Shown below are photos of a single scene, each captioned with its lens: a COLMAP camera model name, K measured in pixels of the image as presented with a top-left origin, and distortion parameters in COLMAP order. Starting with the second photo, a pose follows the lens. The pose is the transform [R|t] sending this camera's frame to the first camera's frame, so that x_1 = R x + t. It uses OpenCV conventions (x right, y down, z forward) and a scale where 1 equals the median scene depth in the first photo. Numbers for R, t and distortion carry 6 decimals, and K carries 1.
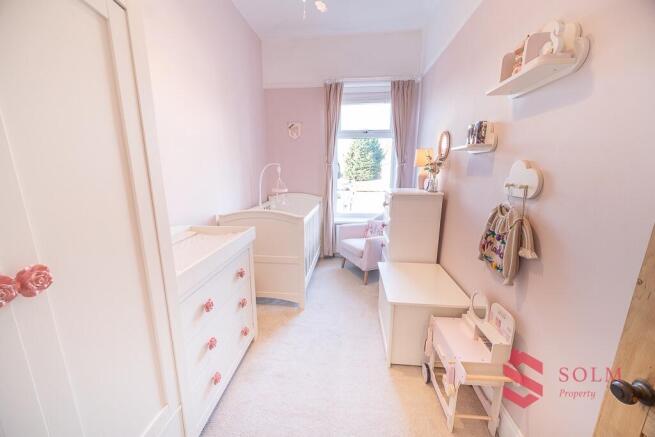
lens RADIAL K [[258.1, 0, 323.1], [0, 258.1, 224.2], [0, 0, 1]] dist [-0.000209, -0.000191]
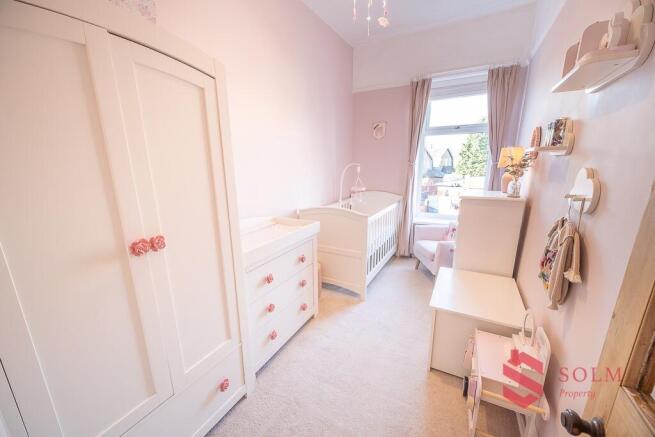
lens RADIAL K [[258.1, 0, 323.1], [0, 258.1, 224.2], [0, 0, 1]] dist [-0.000209, -0.000191]
pose [[0.921941, 0.077475, -0.379502, 0.161090], [-0.069468, 0.996978, 0.034772, -0.016269], [0.381049, -0.005694, 0.924537, -0.065230]]
